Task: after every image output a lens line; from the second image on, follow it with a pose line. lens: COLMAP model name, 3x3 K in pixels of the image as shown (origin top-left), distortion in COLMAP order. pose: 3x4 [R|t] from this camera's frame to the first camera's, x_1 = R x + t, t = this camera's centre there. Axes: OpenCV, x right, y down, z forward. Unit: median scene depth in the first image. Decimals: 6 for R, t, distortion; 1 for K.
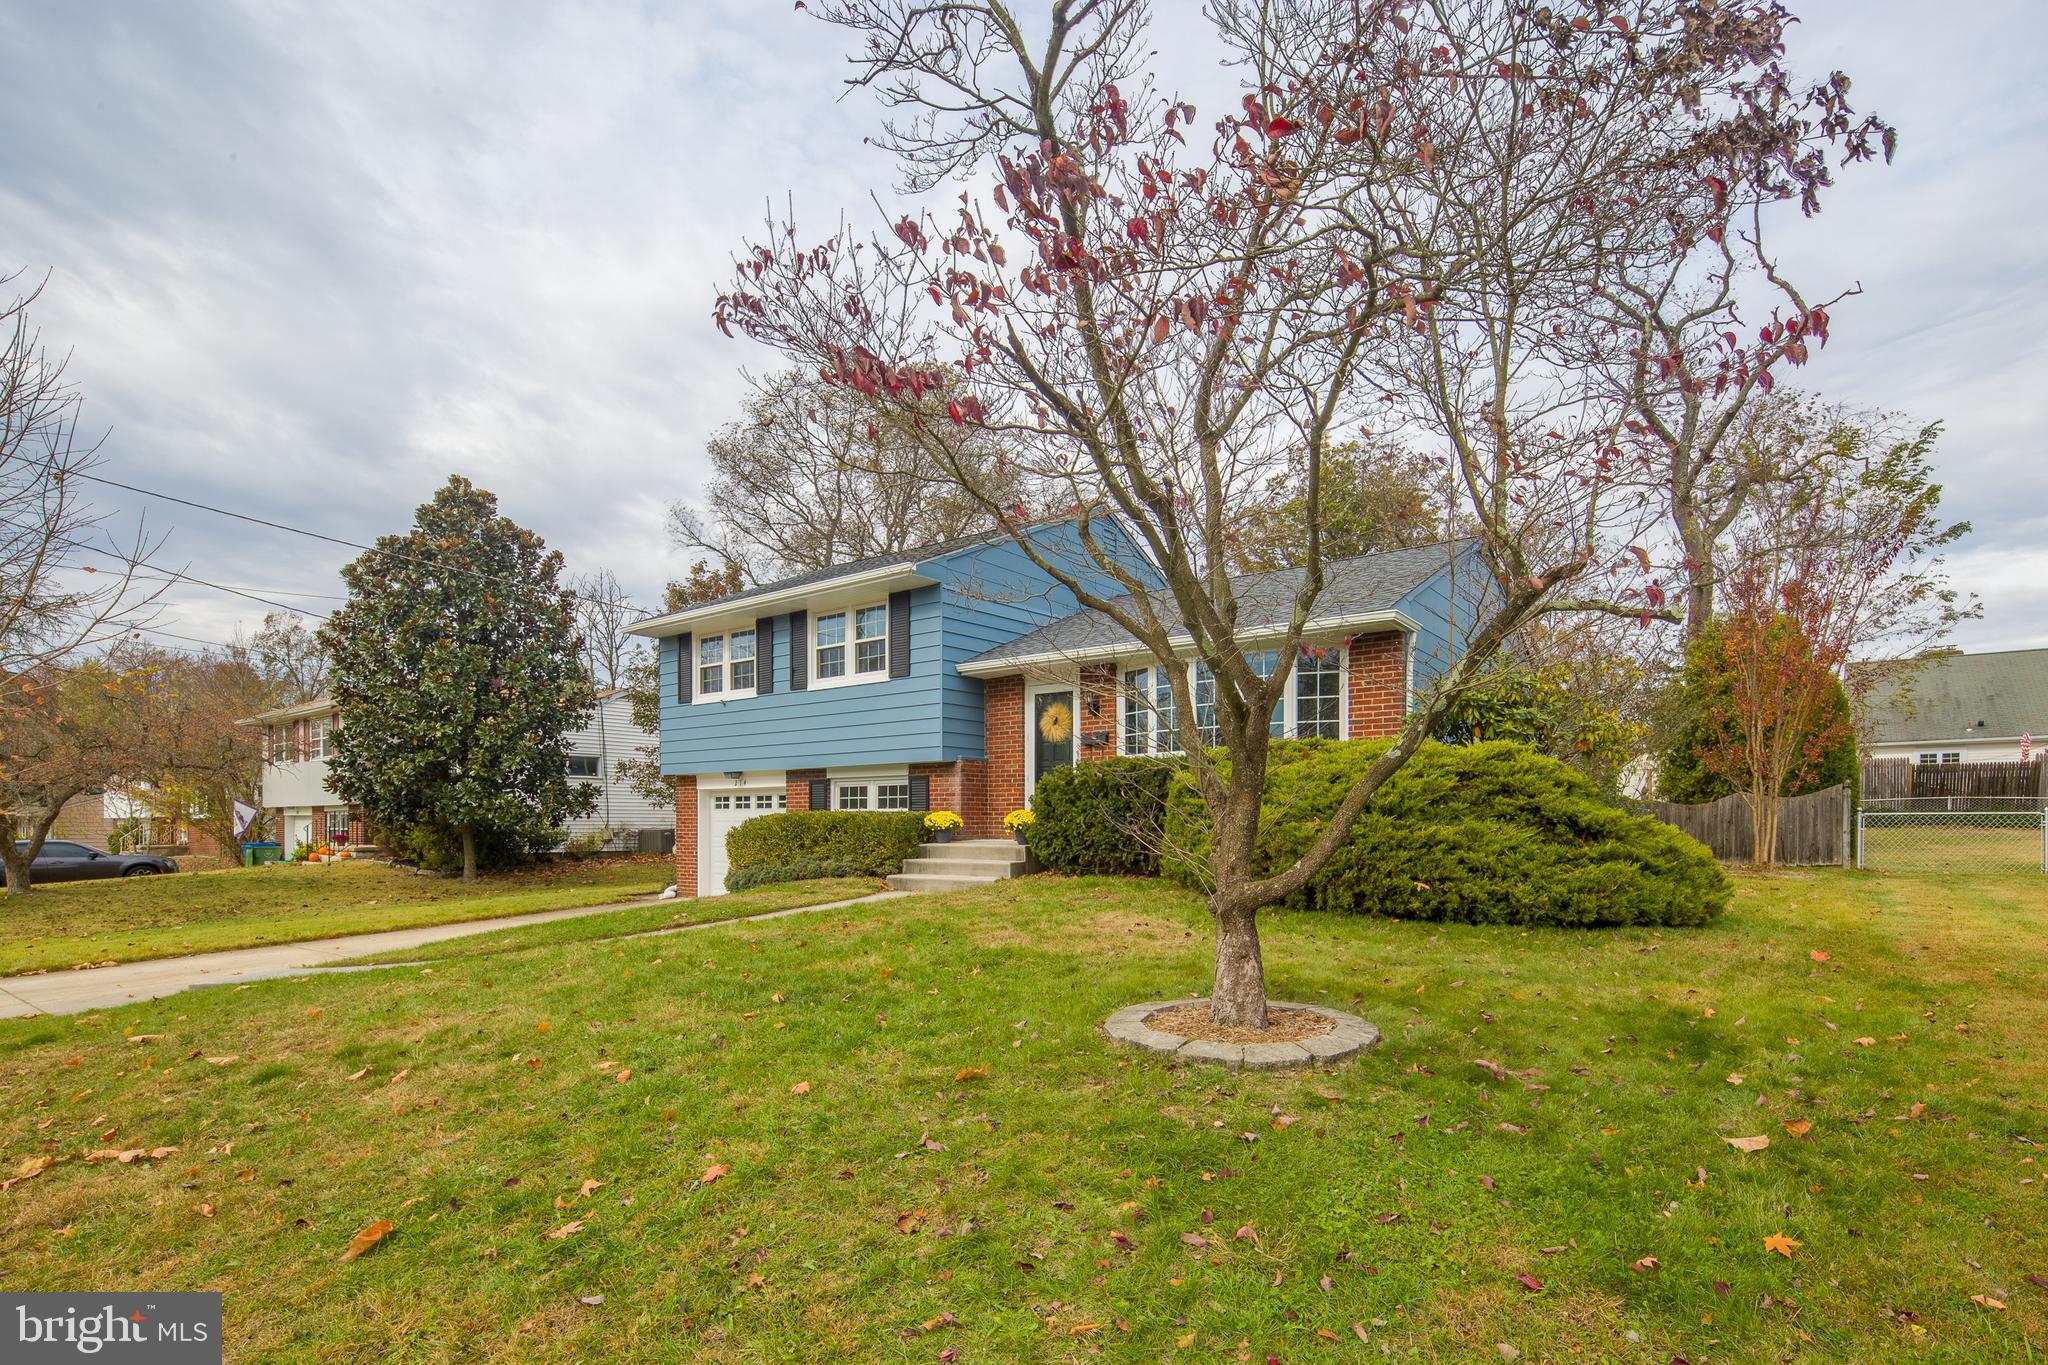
lens RADIAL K [[995.7, 0, 1026.9], [0, 995.7, 614.9], [0, 0, 1]] dist [0.002206, -0.001116]
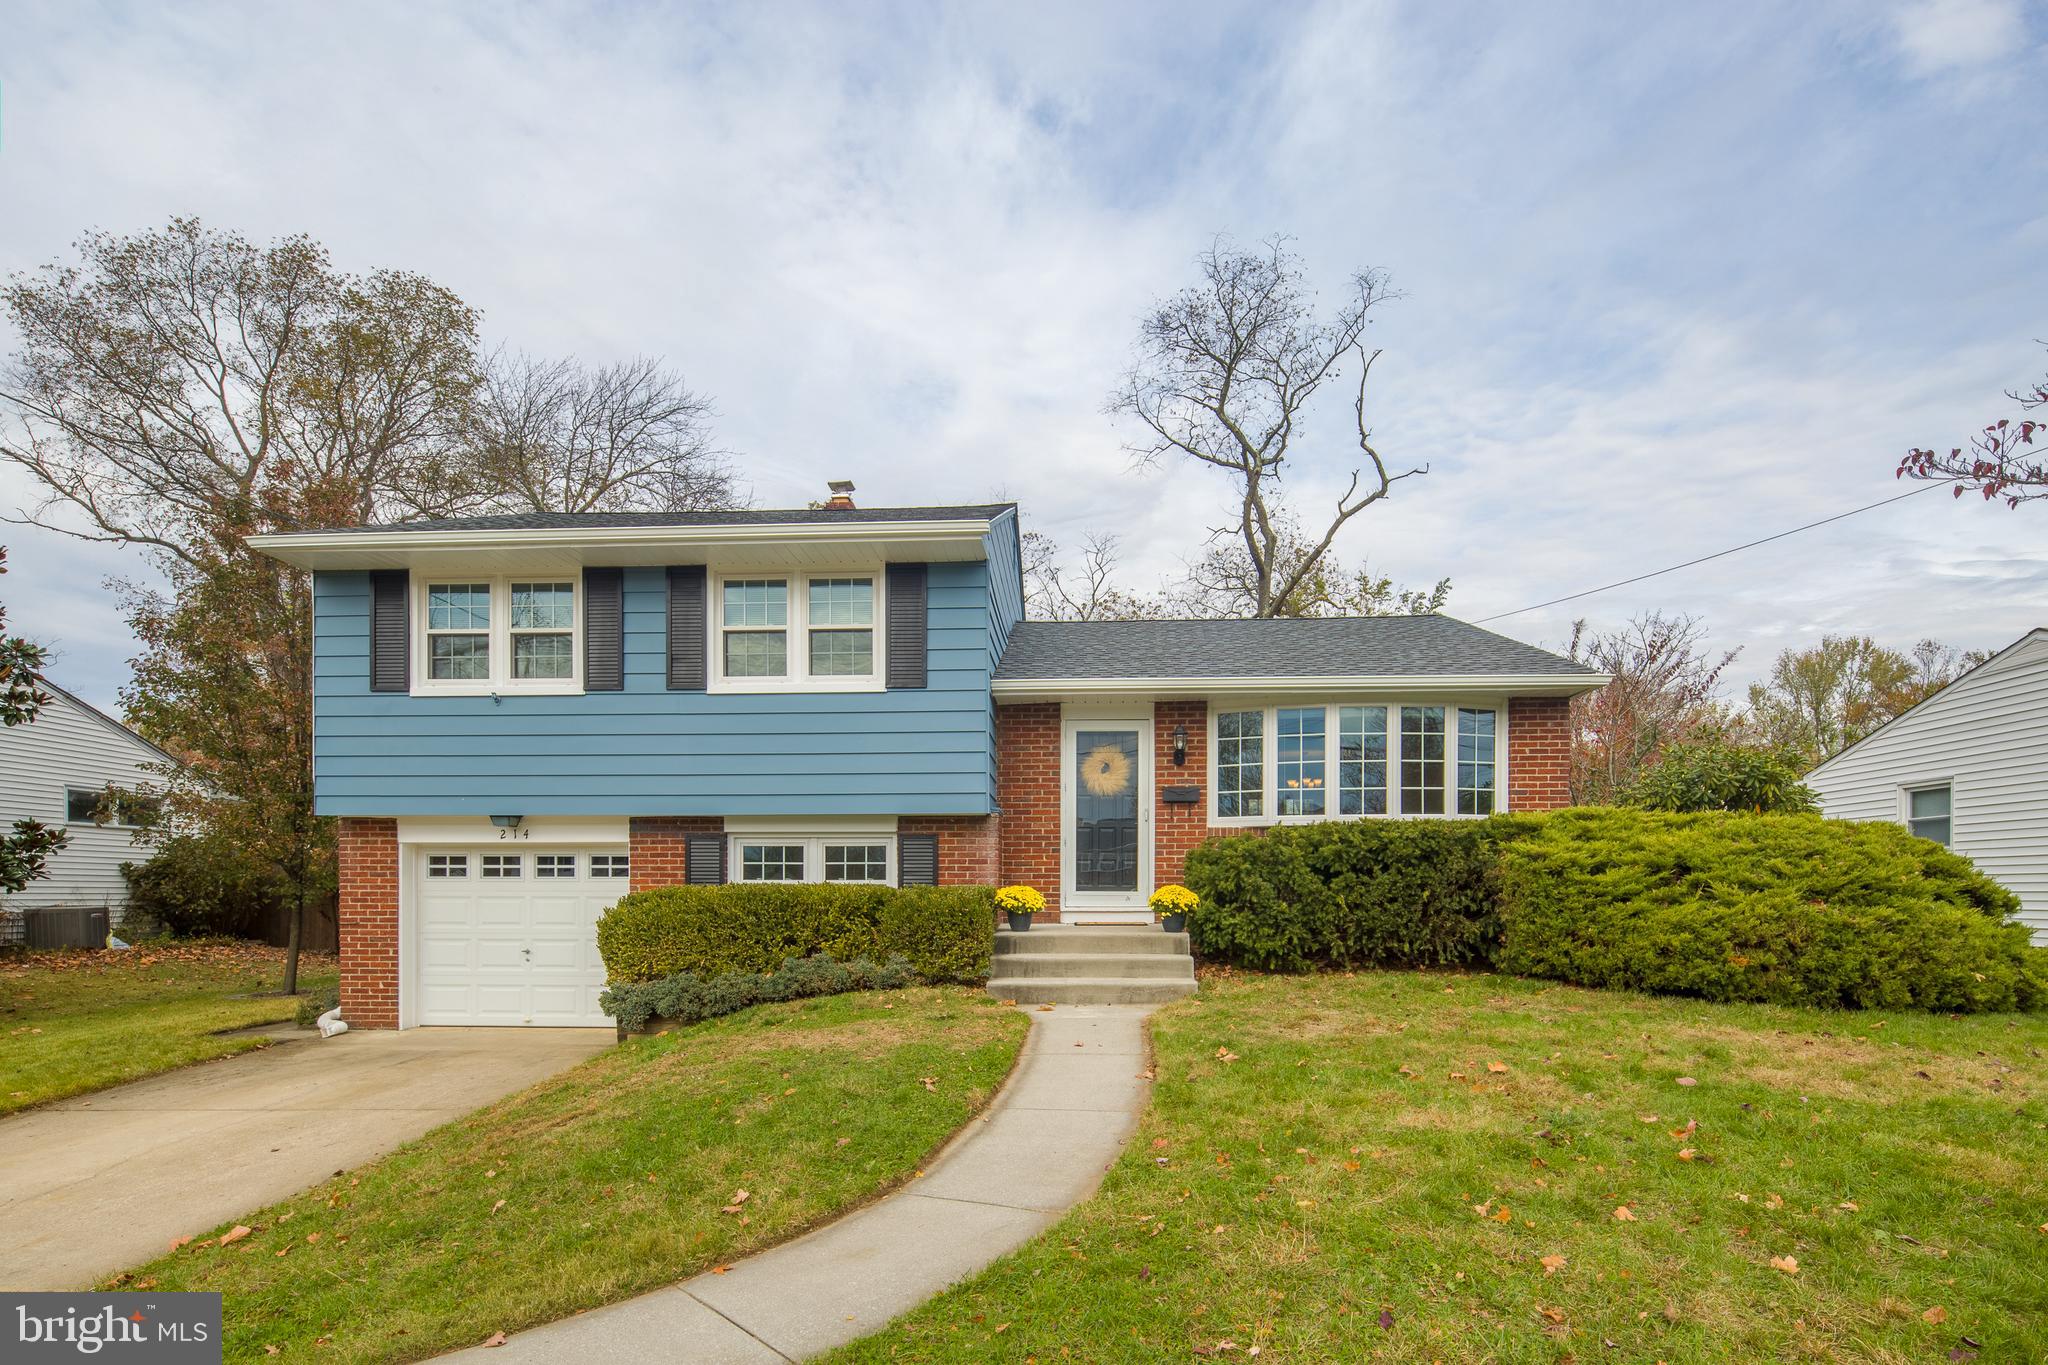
lens RADIAL K [[1004.5, 0, 1024.0], [0, 1004.5, 712.5], [0, 0, 1]] dist [-0.008115, -0.000481]
pose [[0.813010, 0.101521, 0.573331, -0.424807], [-0.119871, 0.992773, -0.005810, 0.068752], [-0.569777, -0.064002, 0.819304, 0.368457]]
